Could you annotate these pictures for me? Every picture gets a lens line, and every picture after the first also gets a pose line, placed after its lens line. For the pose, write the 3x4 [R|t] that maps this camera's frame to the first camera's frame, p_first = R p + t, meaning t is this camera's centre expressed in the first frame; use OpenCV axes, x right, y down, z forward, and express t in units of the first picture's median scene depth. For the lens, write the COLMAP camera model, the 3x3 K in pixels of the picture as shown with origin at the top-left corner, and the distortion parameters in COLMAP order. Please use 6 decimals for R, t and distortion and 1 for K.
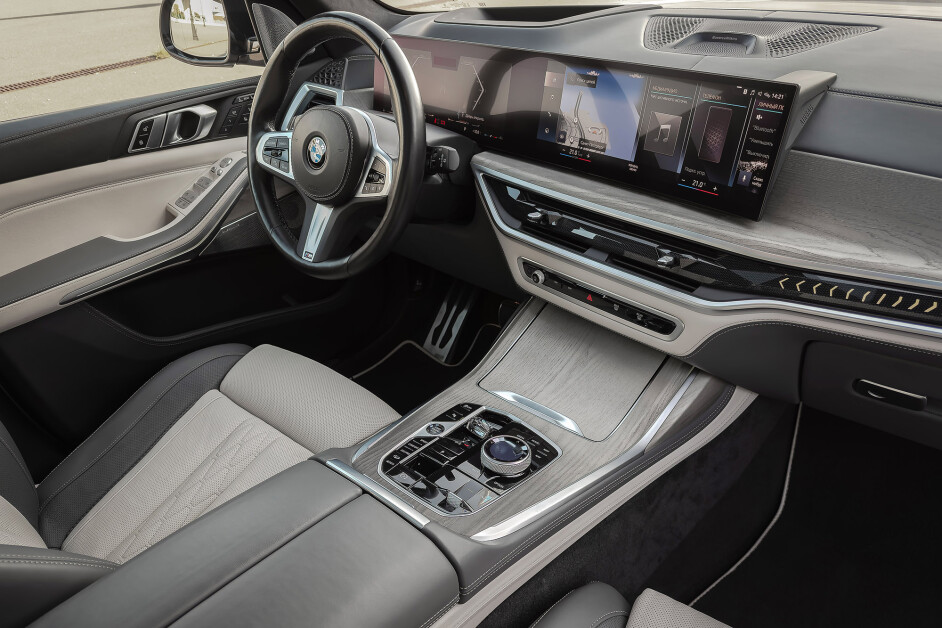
lens RADIAL K [[654.8, 0, 469.7], [0, 654.8, 361.6], [0, 0, 1]] dist [0.042006, -0.089391]
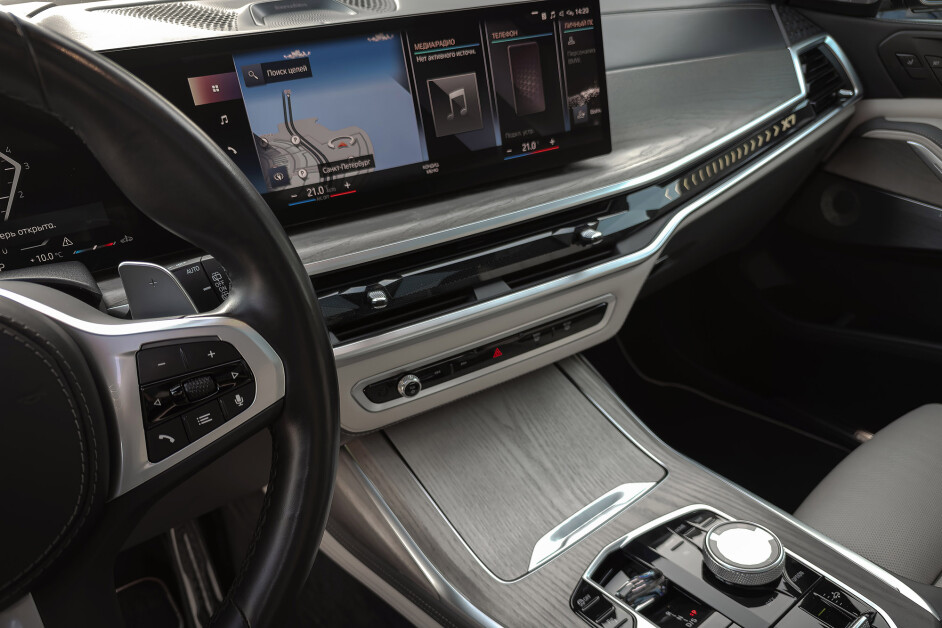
lens RADIAL K [[654.8, 0, 469.7], [0, 654.8, 361.6], [0, 0, 1]] dist [0.042006, -0.089391]
pose [[0.187656, -0.484753, 0.854283, -0.421913], [0.586023, 0.753235, 0.298685, -0.322956], [-0.788265, 0.444580, 0.425426, 0.766839]]
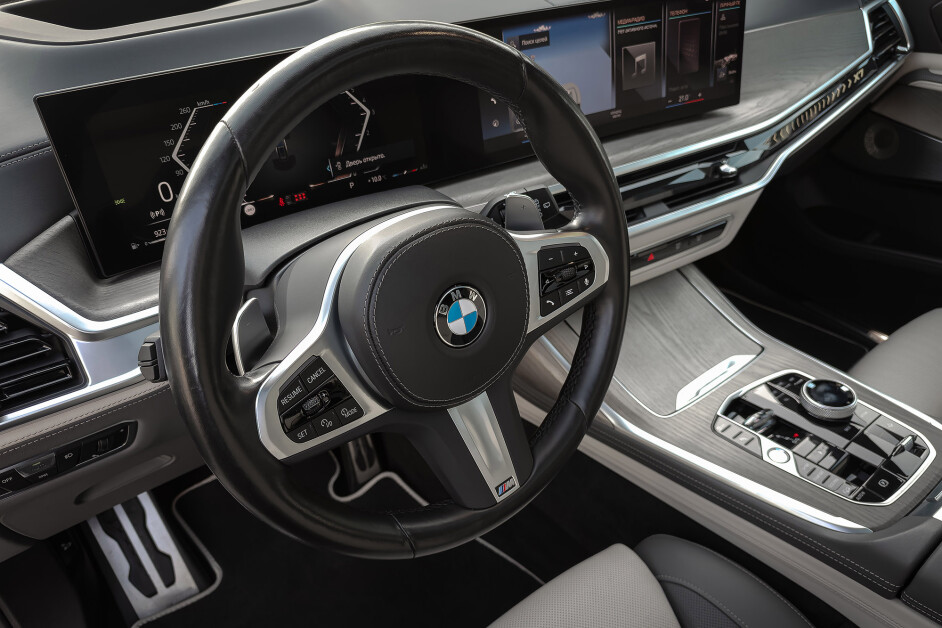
lens RADIAL K [[666.1, 0, 483.1], [0, 666.1, 352.4], [0, 0, 1]] dist [-0.001212, -0.031661]
pose [[0.164858, -0.590216, 0.790232, -0.693796], [0.546947, 0.721429, 0.424723, -0.545335], [-0.820775, 0.362196, 0.441750, 0.863545]]
